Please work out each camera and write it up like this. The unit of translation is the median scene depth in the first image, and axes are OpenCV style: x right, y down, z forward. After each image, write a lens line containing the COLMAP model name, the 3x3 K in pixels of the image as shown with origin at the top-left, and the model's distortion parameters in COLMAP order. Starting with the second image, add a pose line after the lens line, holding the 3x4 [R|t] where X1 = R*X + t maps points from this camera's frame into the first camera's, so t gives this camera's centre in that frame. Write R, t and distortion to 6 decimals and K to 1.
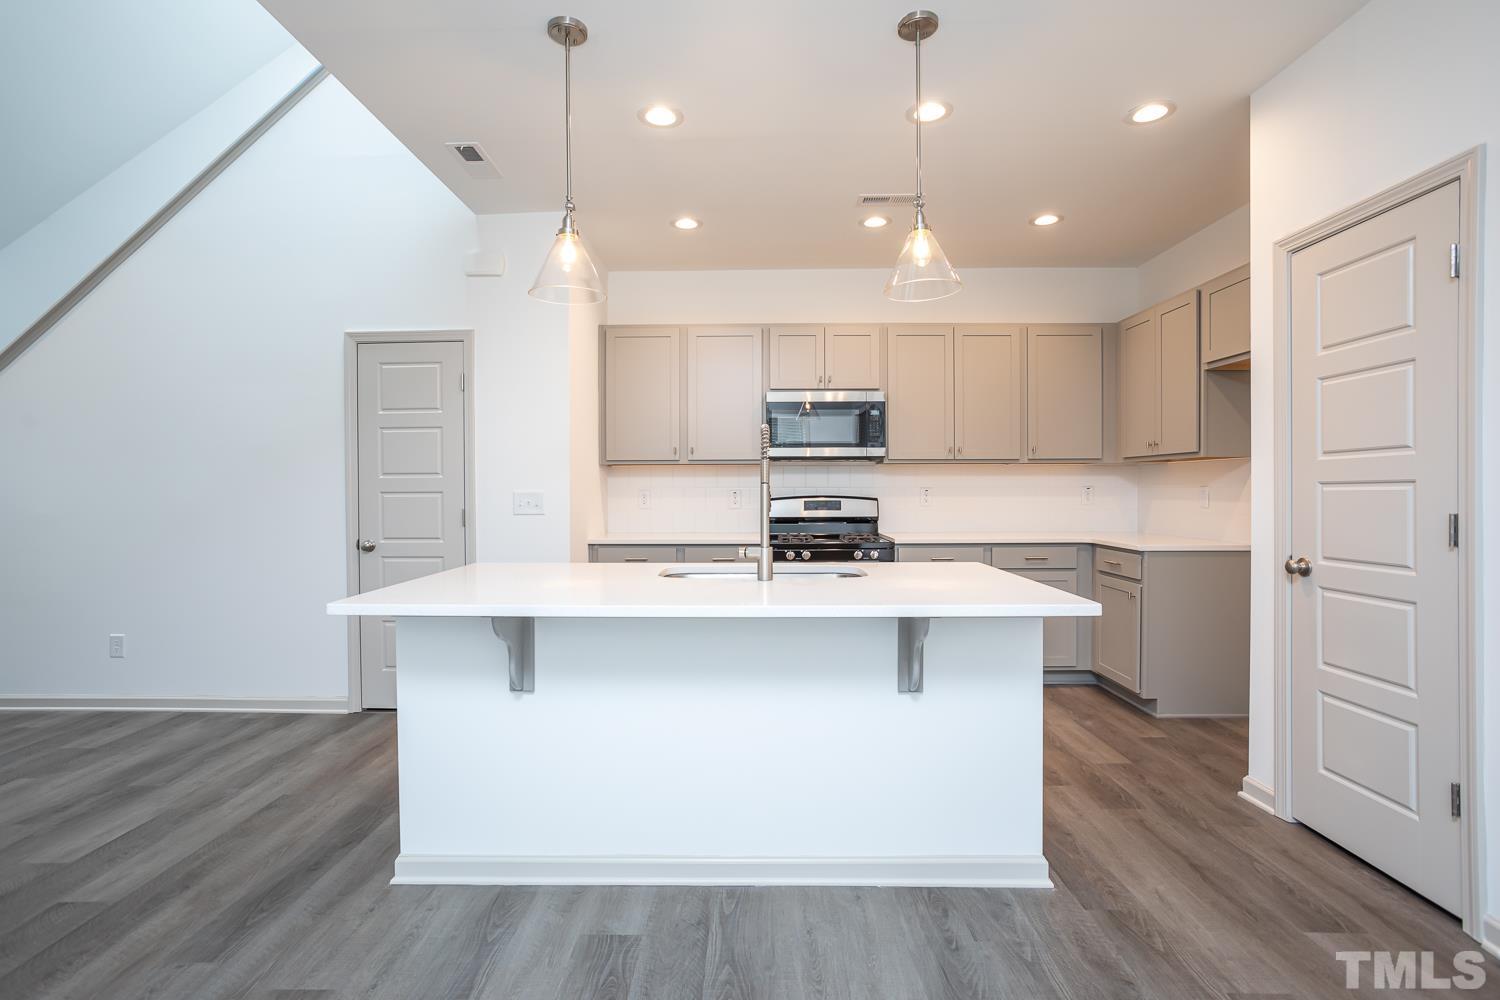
lens RADIAL K [[725.4, 0, 694.1], [0, 725.4, 492.1], [0, 0, 1]] dist [-0.019051, 0.004315]
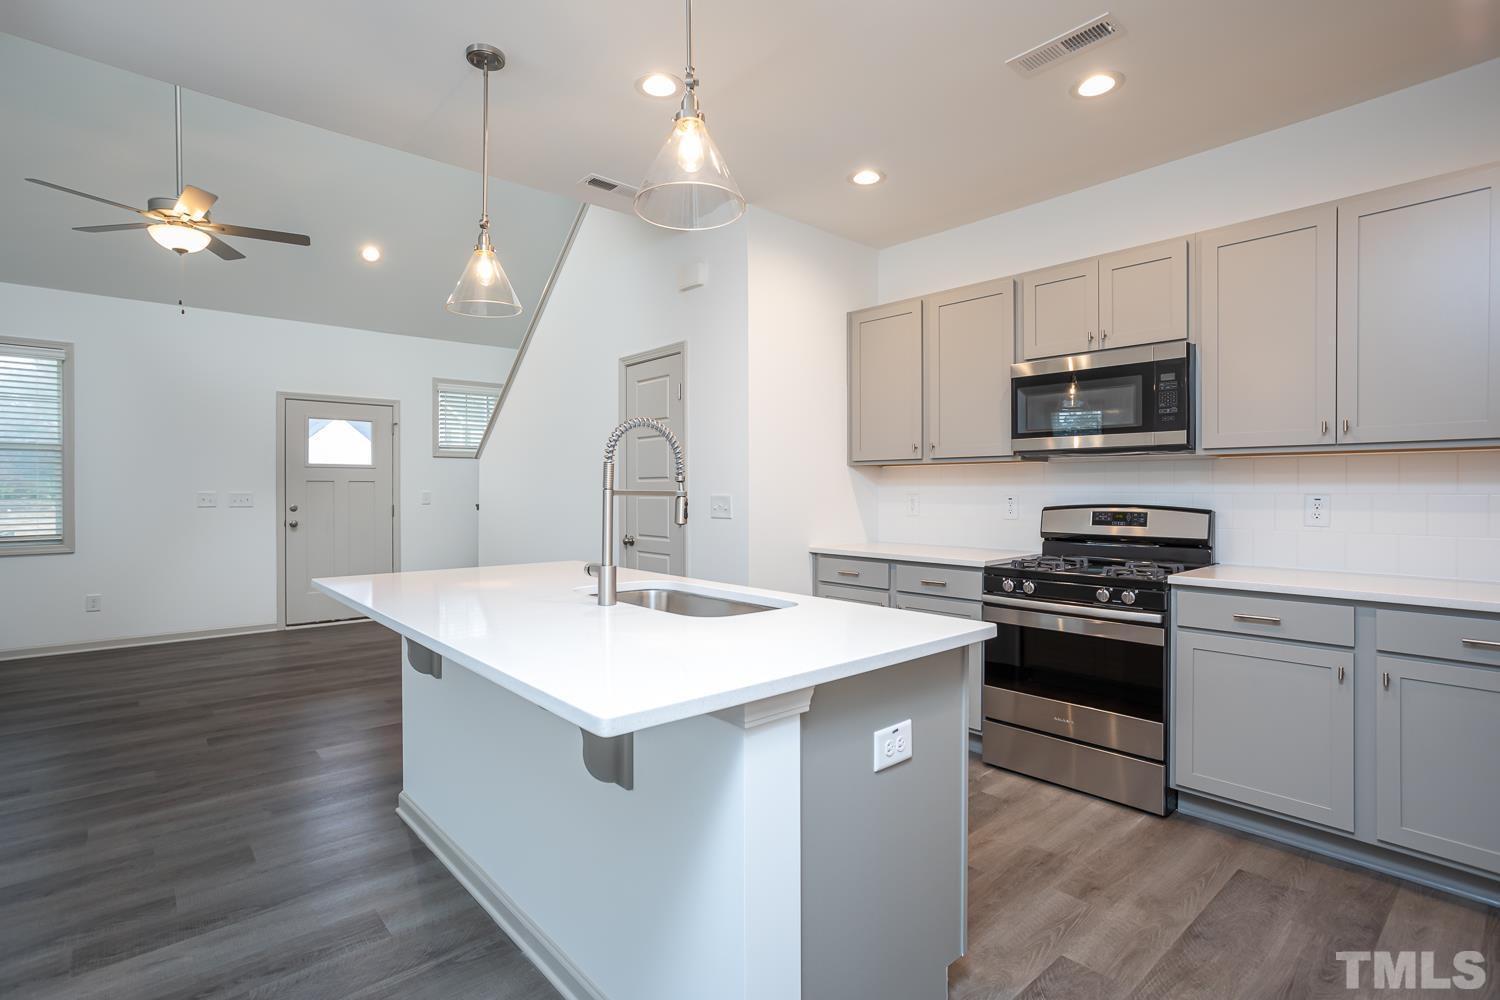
lens RADIAL K [[725.4, 0, 751.0], [0, 725.4, 498.2], [0, 0, 1]] dist [-0.019051, 0.004315]
pose [[0.705464, 0.010548, -0.708667, 0.436349], [-0.005019, 0.999939, 0.009887, -0.006522], [0.708728, -0.003418, 0.705474, 0.281846]]
